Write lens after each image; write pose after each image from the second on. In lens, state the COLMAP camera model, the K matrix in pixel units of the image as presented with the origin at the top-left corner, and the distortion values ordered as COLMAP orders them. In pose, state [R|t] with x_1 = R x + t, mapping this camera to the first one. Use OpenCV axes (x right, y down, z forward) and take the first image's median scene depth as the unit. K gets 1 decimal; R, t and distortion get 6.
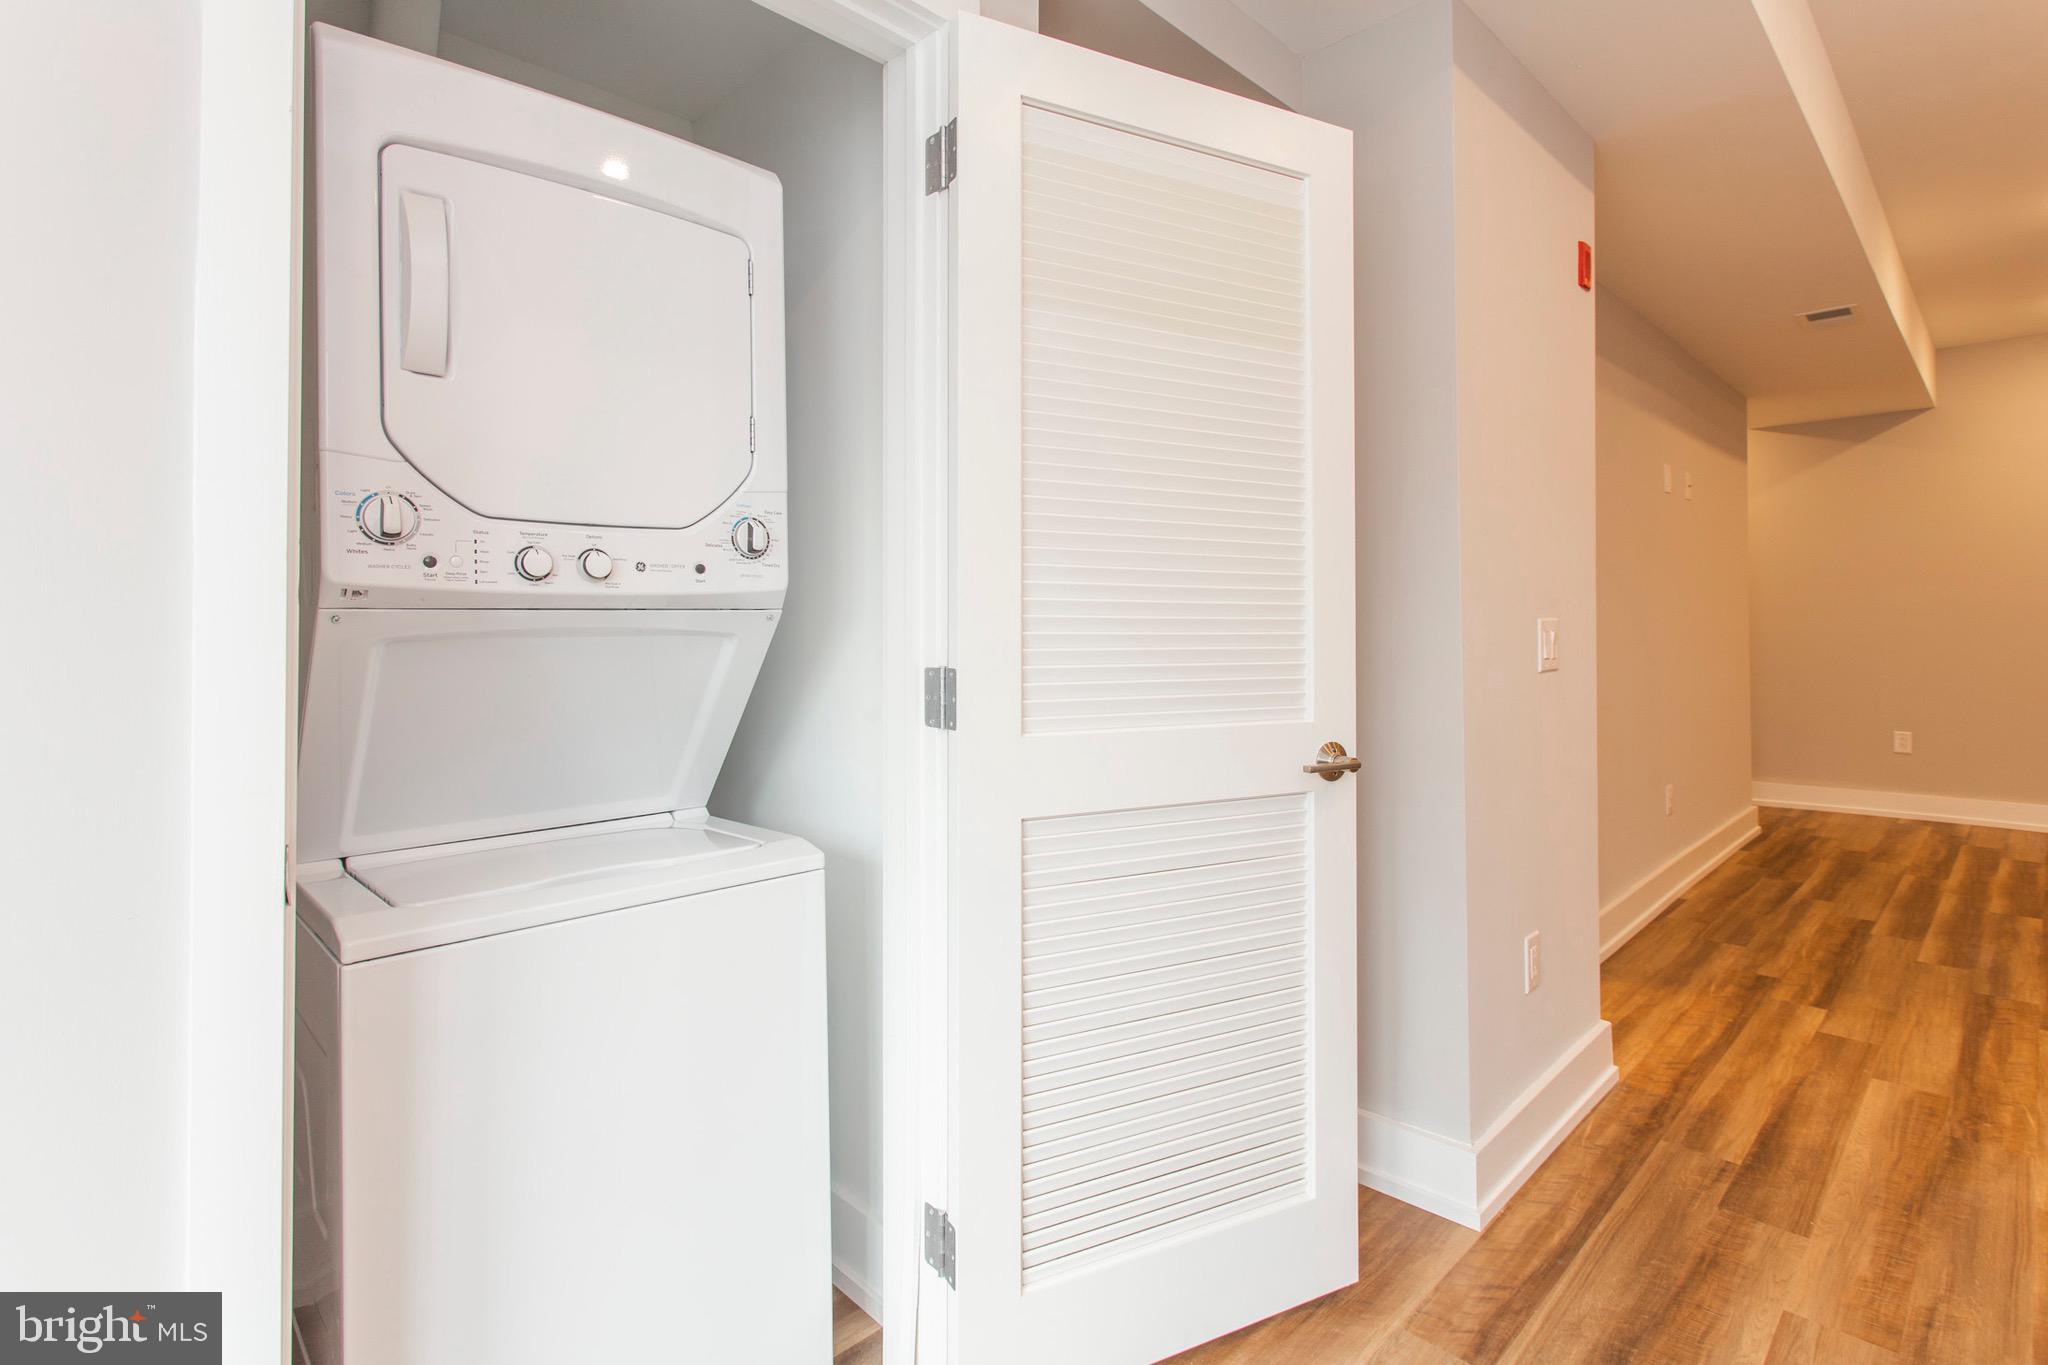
lens RADIAL K [[994.1, 0, 1028.3], [0, 994.1, 621.2], [0, 0, 1]] dist [0.004033, 0.000945]
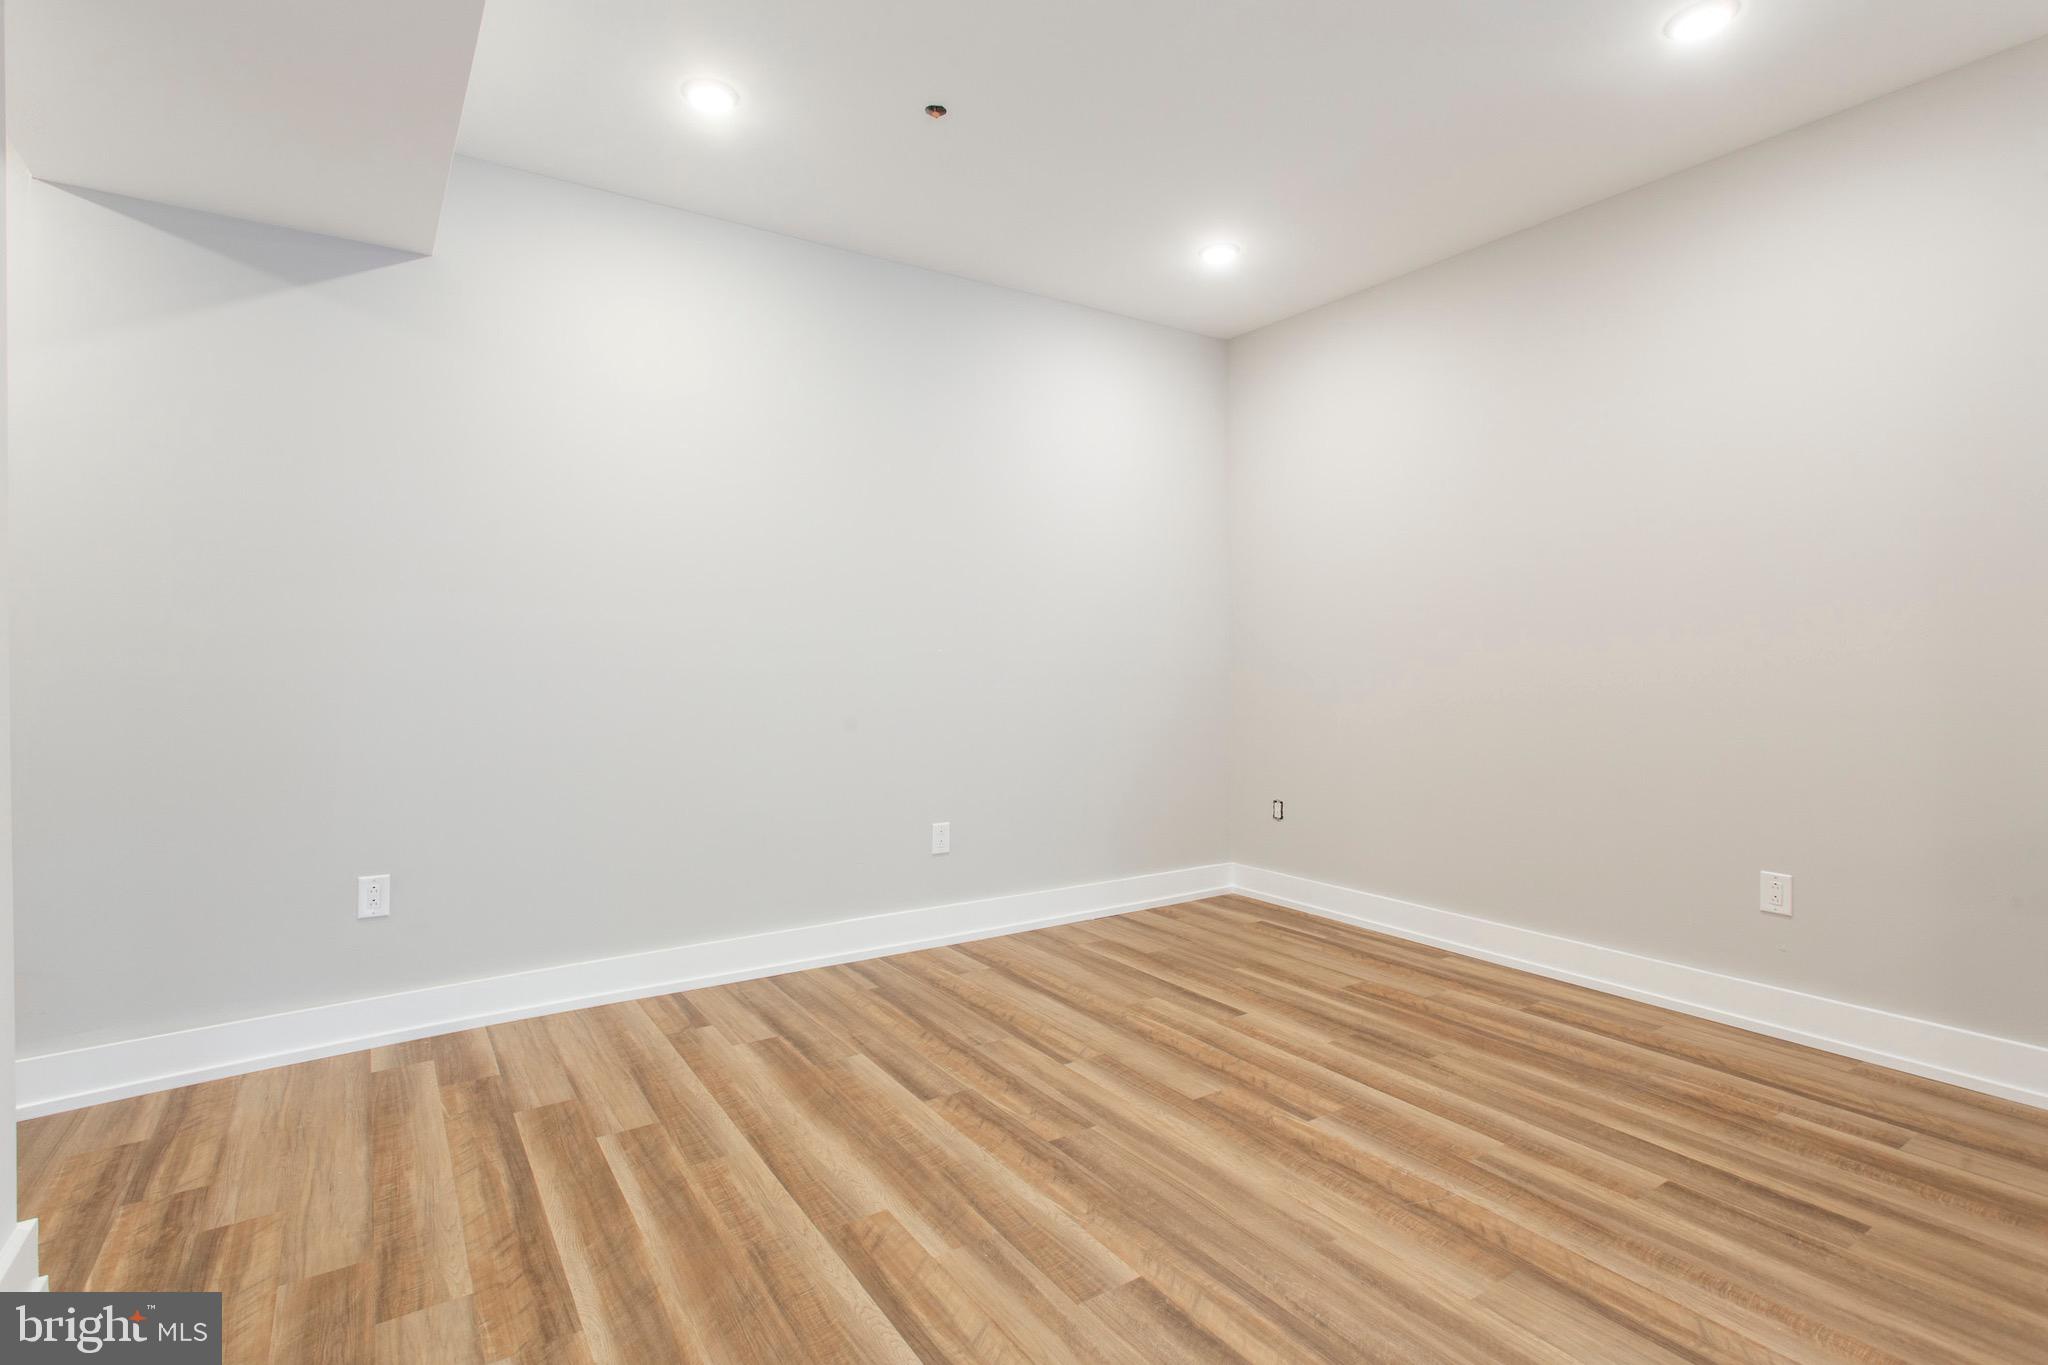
lens RADIAL K [[990.0, 0, 993.8], [0, 990.0, 662.2], [0, 0, 1]] dist [0.003782, 0.001905]
pose [[0.203533, 0.002863, 0.979064, 0.994228], [-0.000701, 0.999996, -0.002779, 0.009371], [-0.979068, -0.000120, 0.203534, 1.322721]]
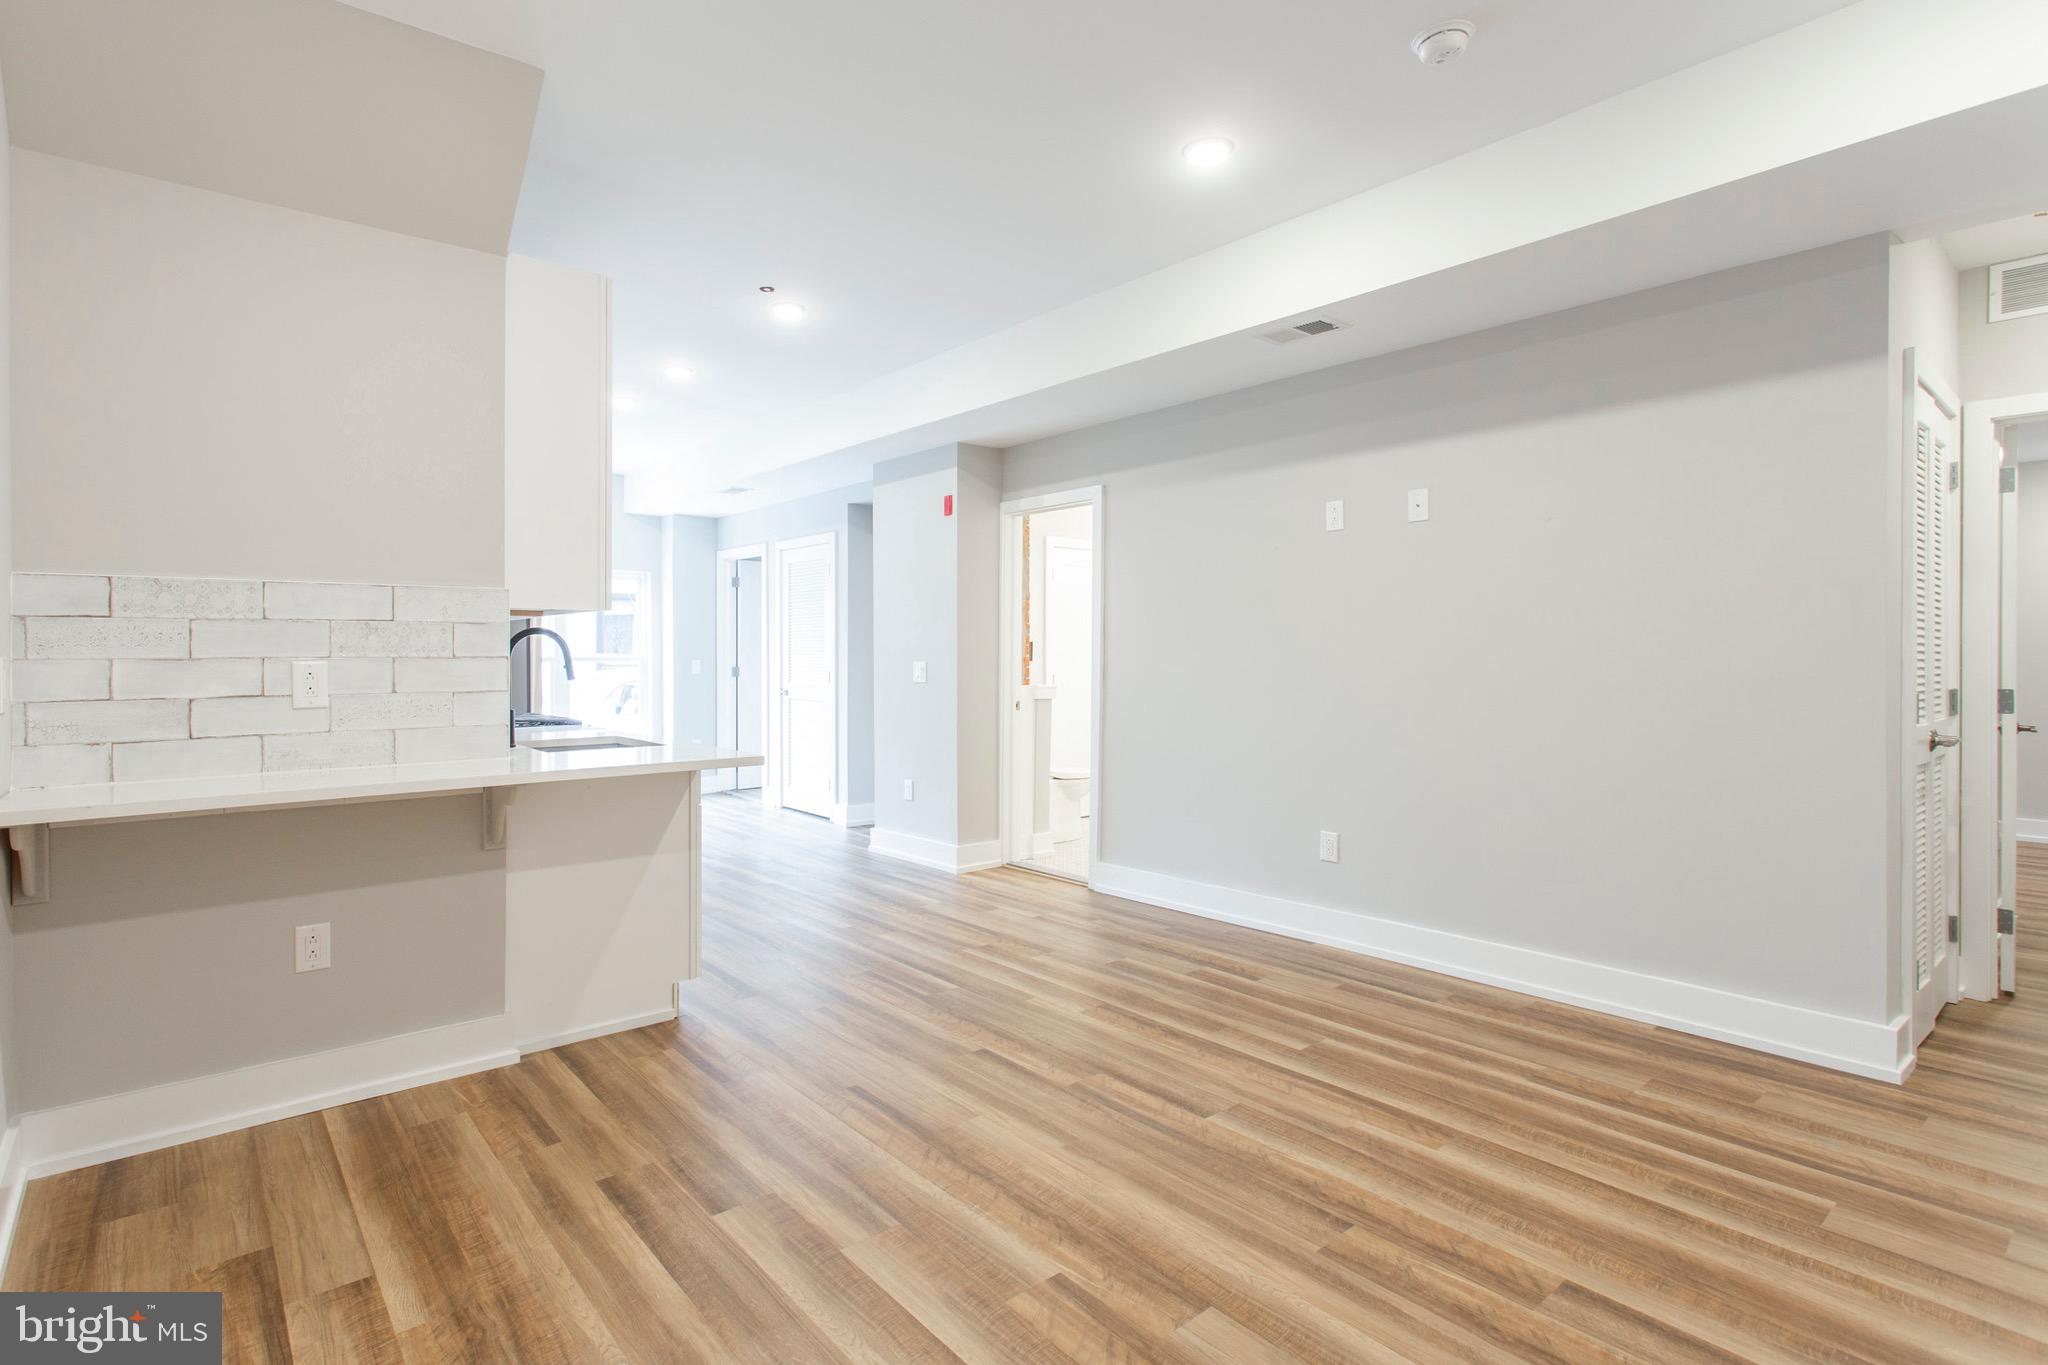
lens RADIAL K [[990.0, 0, 993.8], [0, 990.0, 662.2], [0, 0, 1]] dist [0.003782, 0.001905]
pose [[-0.077185, 0.008020, -0.996985, 2.704666], [0.006678, 0.999949, 0.007526, -0.015886], [0.996994, -0.006077, -0.077234, 1.233463]]
